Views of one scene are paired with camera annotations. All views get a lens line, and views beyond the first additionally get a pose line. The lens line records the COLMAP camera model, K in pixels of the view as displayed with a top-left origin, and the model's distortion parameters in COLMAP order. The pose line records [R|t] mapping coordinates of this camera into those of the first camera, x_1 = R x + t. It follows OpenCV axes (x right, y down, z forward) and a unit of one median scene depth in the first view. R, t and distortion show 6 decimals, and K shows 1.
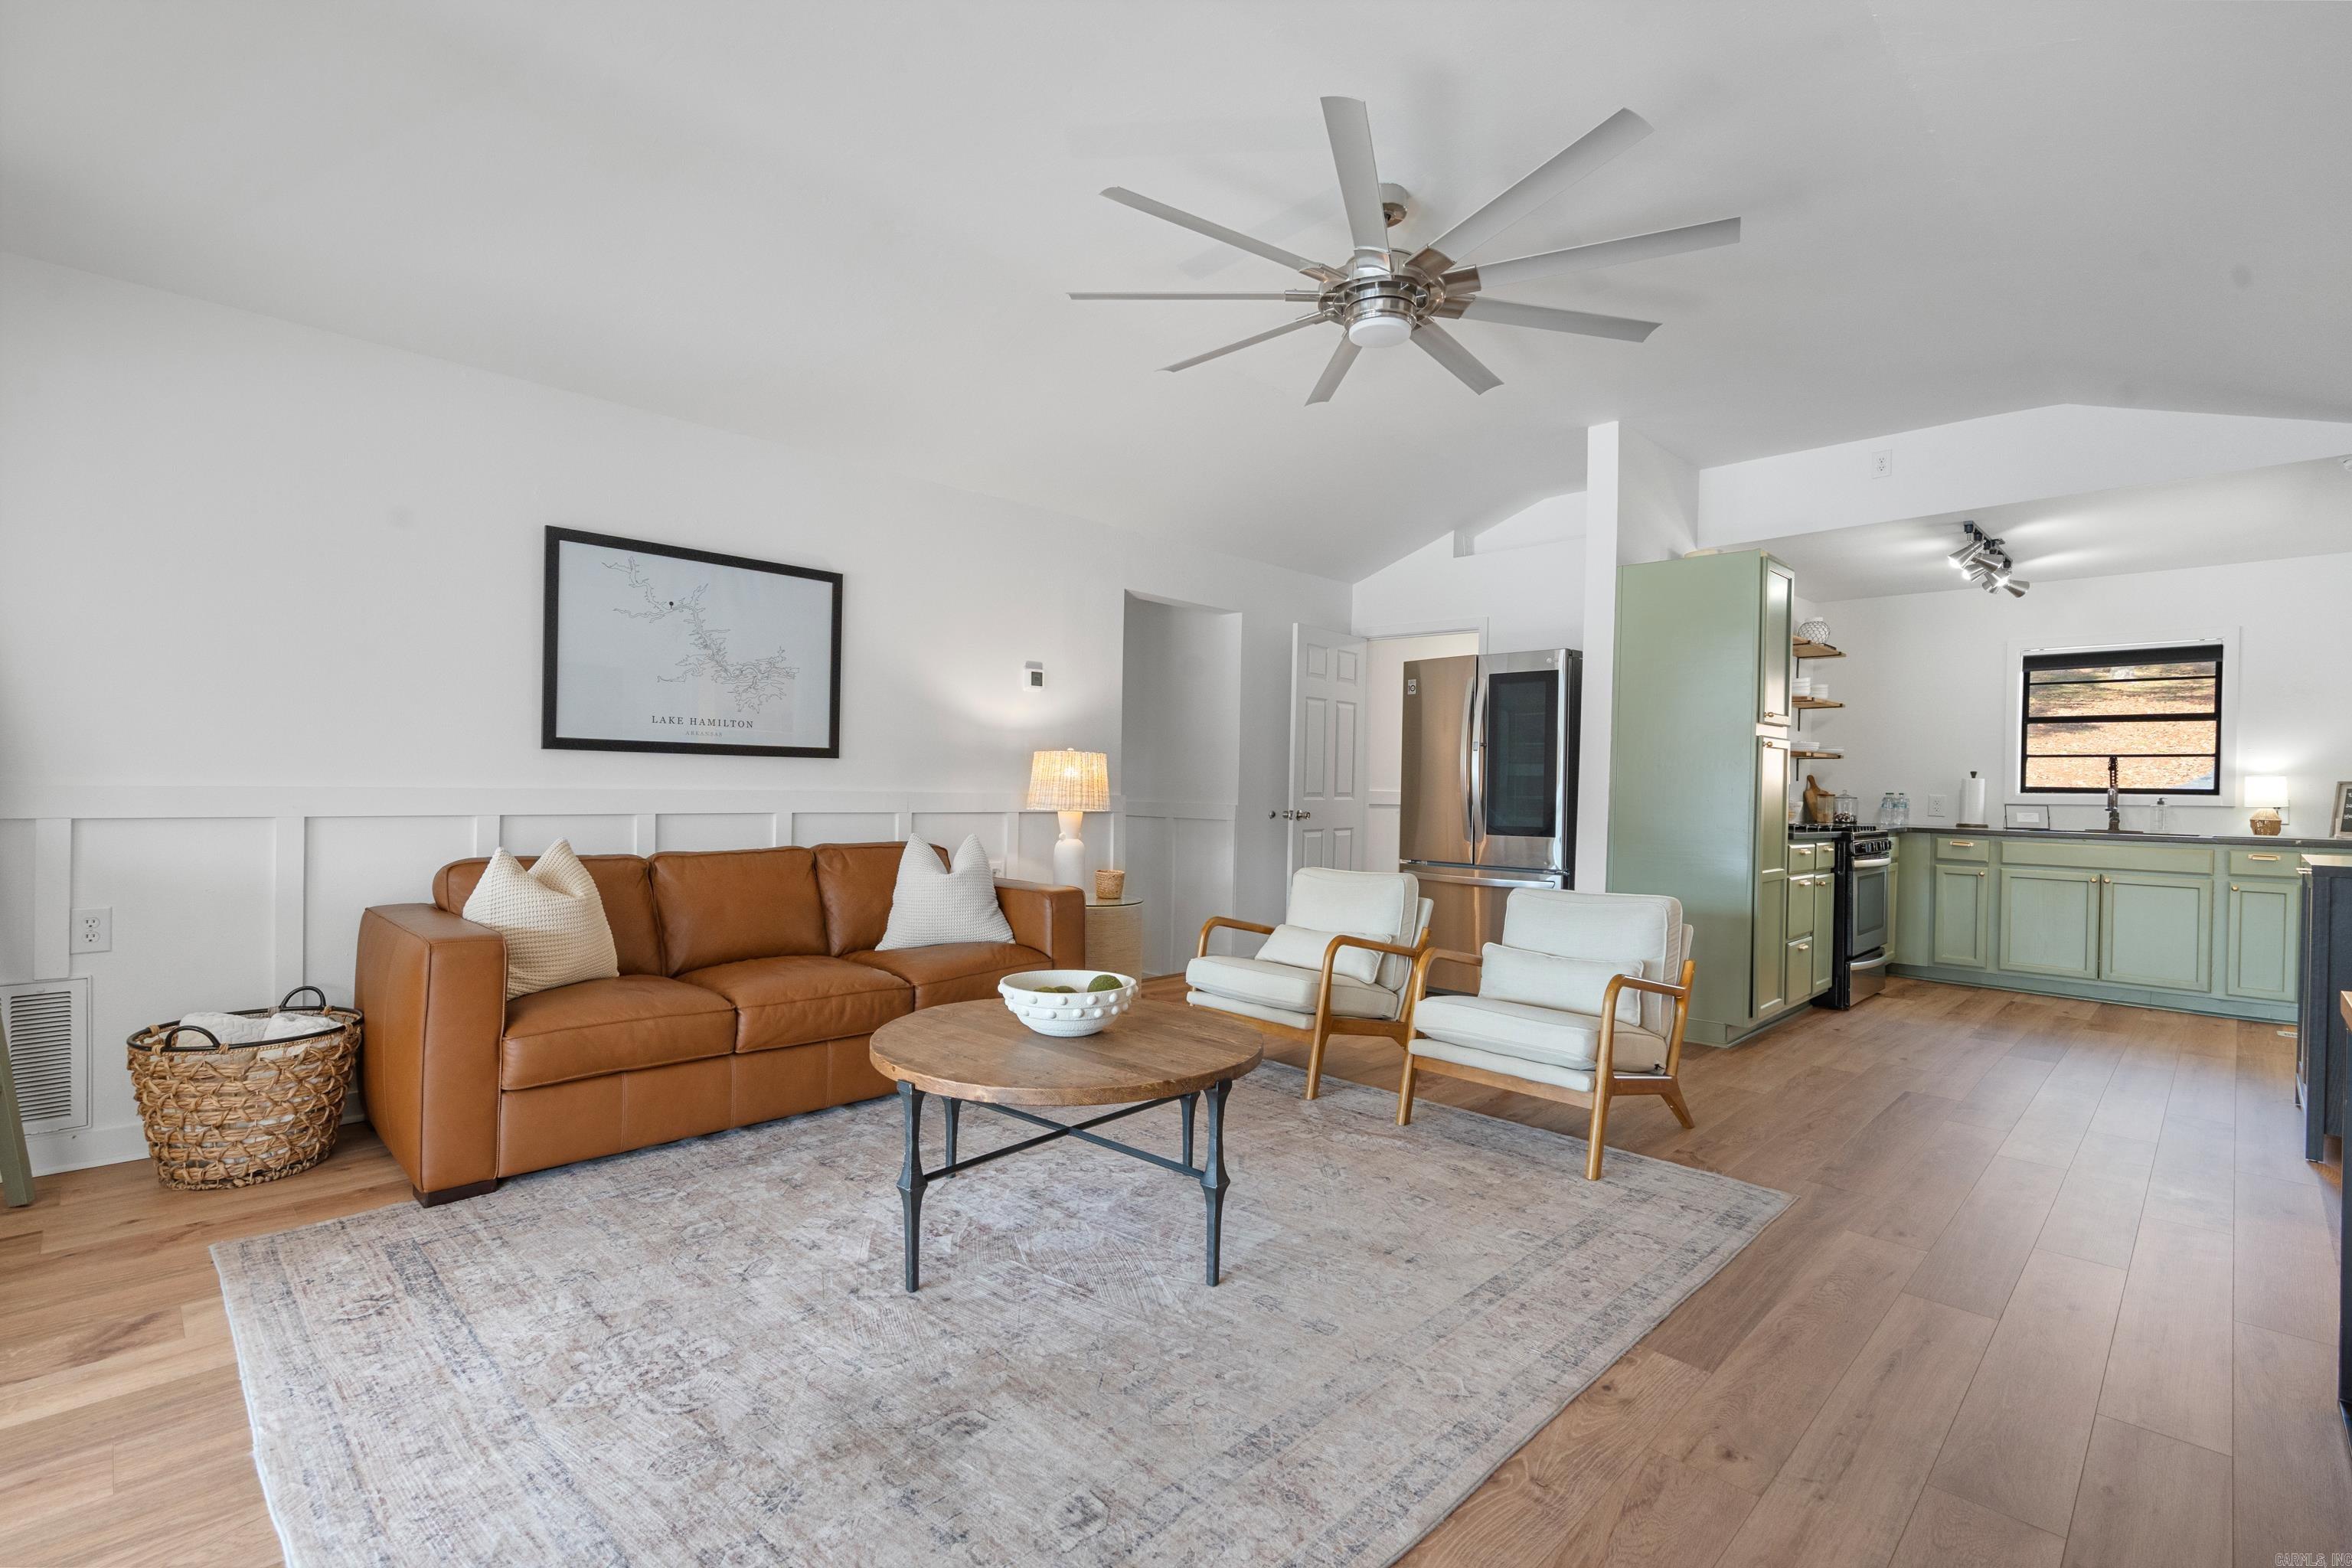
lens RADIAL K [[1074.8, 0, 1150.7], [0, 1074.8, 791.0], [0, 0, 1]] dist [-0.006745, 0.002742]
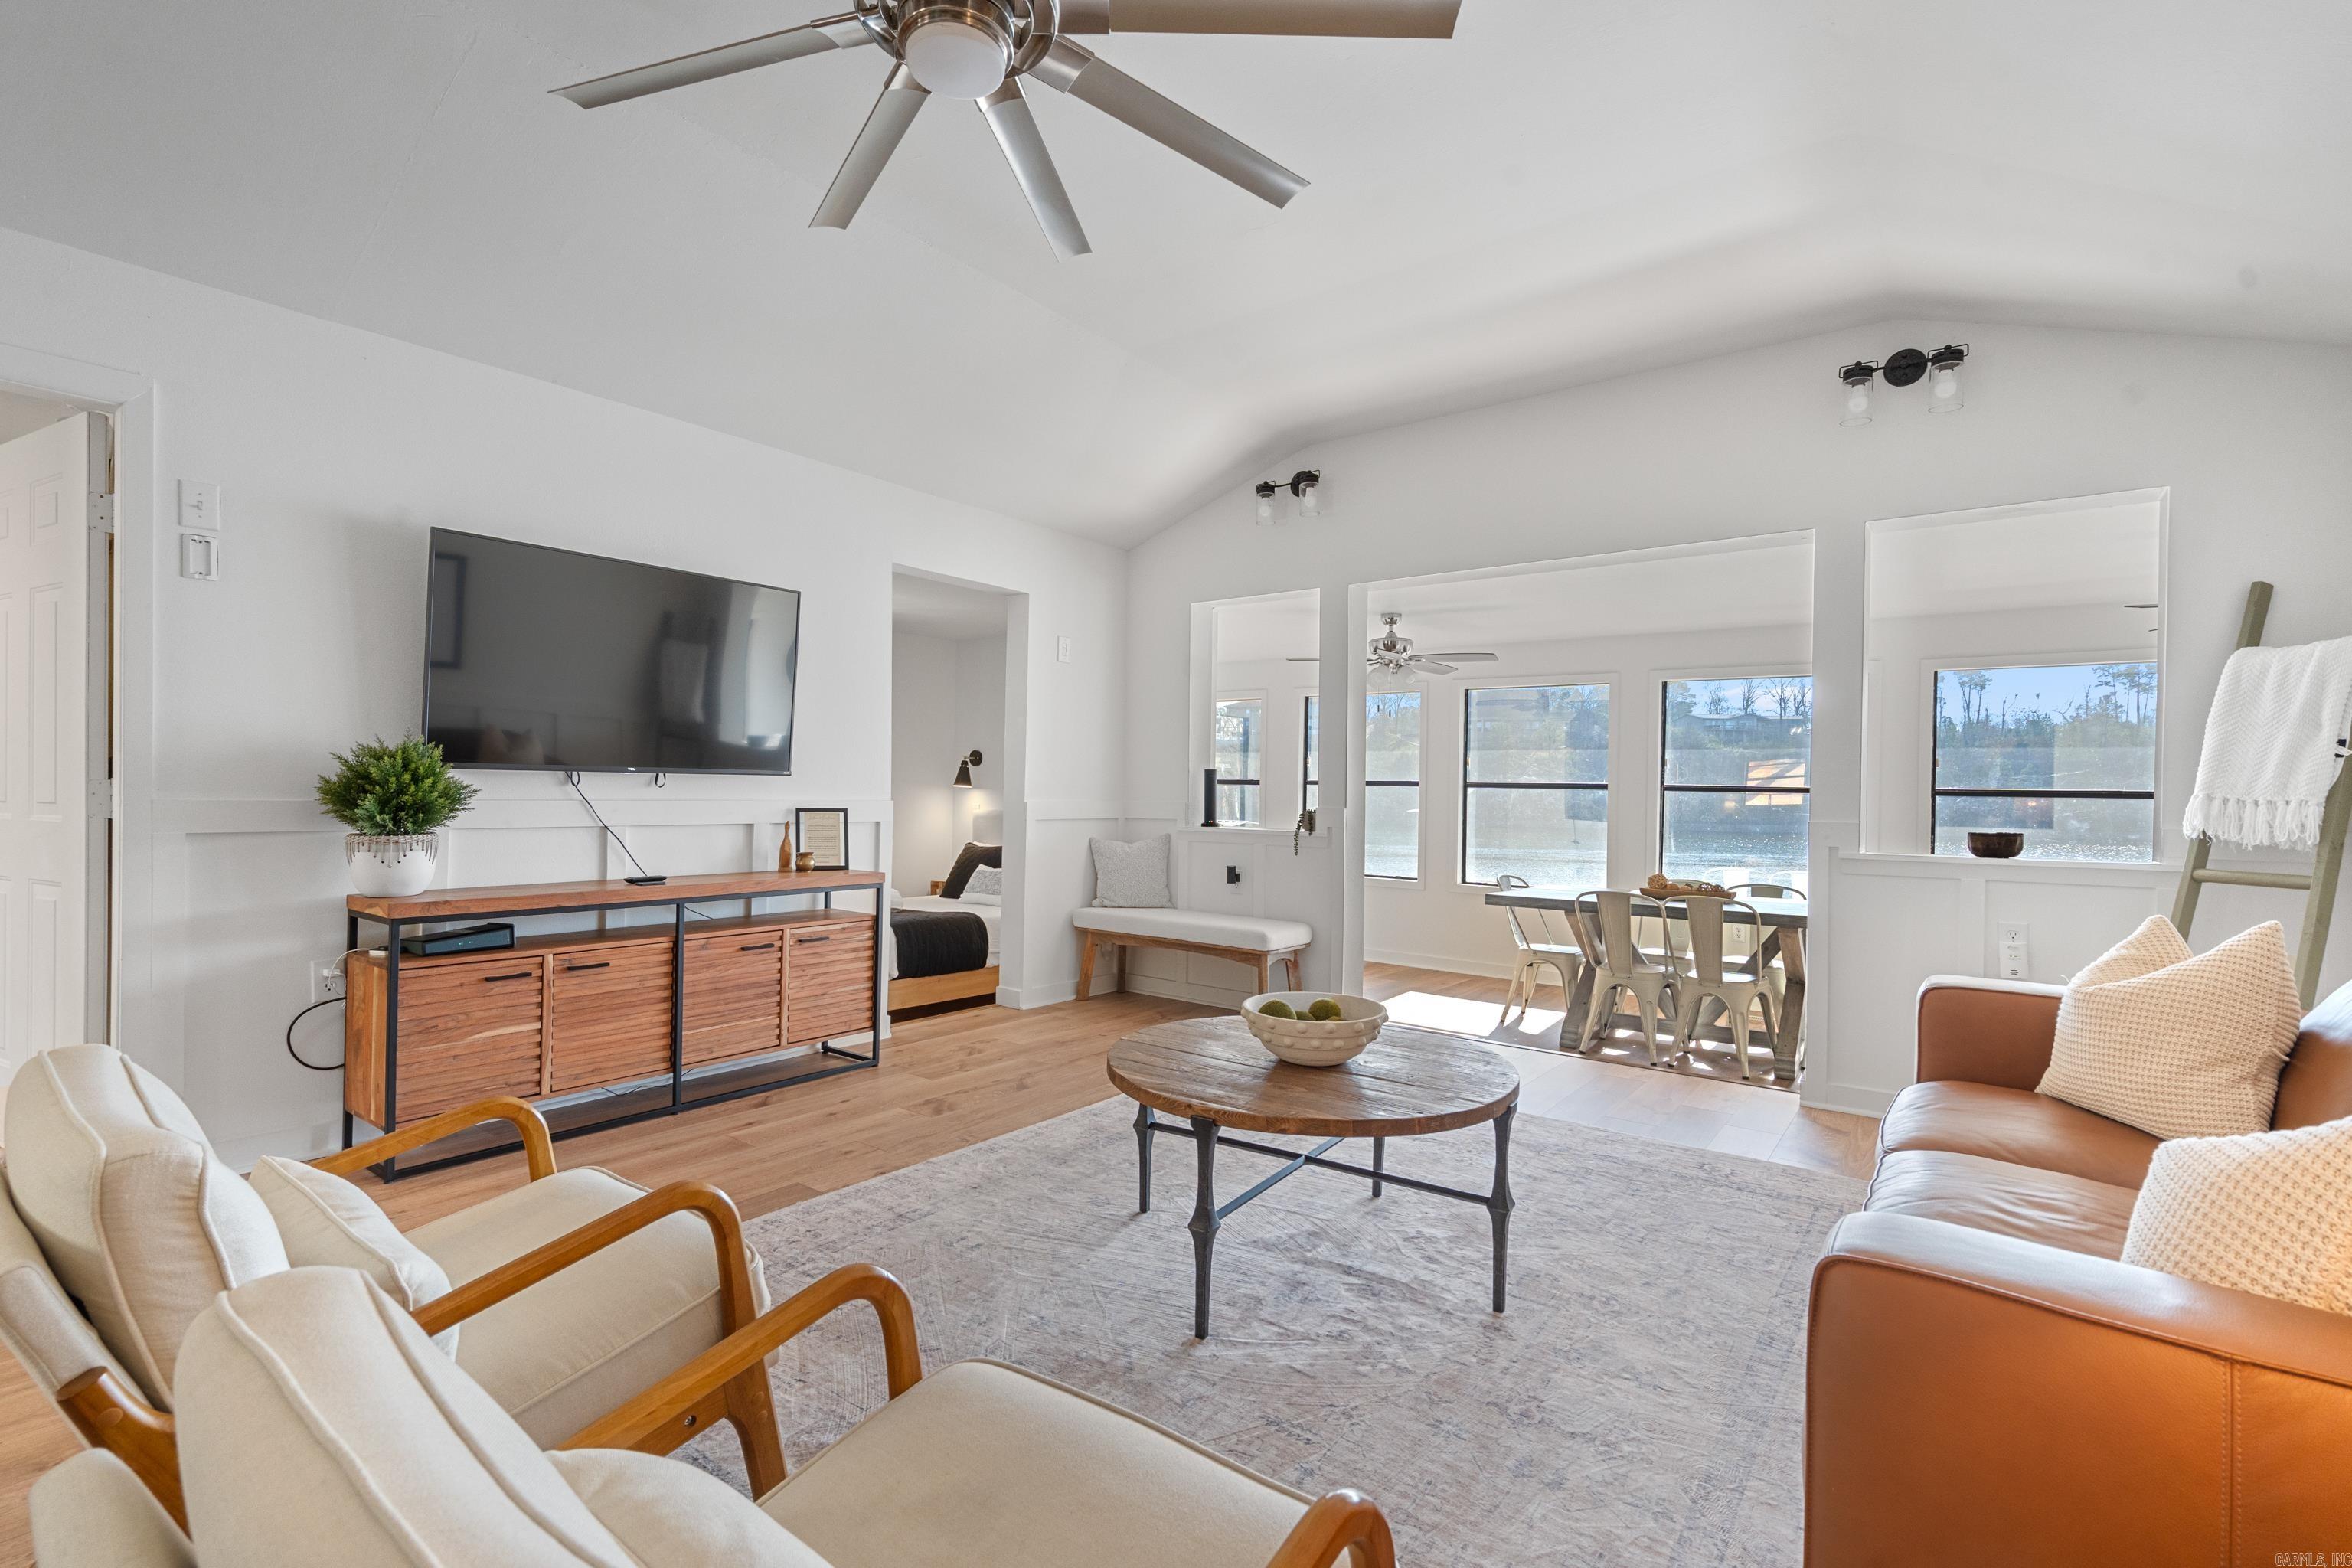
lens RADIAL K [[1074.8, 0, 1181.8], [0, 1074.8, 787.6], [0, 0, 1]] dist [-0.006745, 0.002742]
pose [[-0.988244, -0.036944, -0.148354, 0.084971], [-0.038162, 0.999257, 0.005373, -0.007592], [0.148045, 0.010972, -0.988920, 0.892460]]
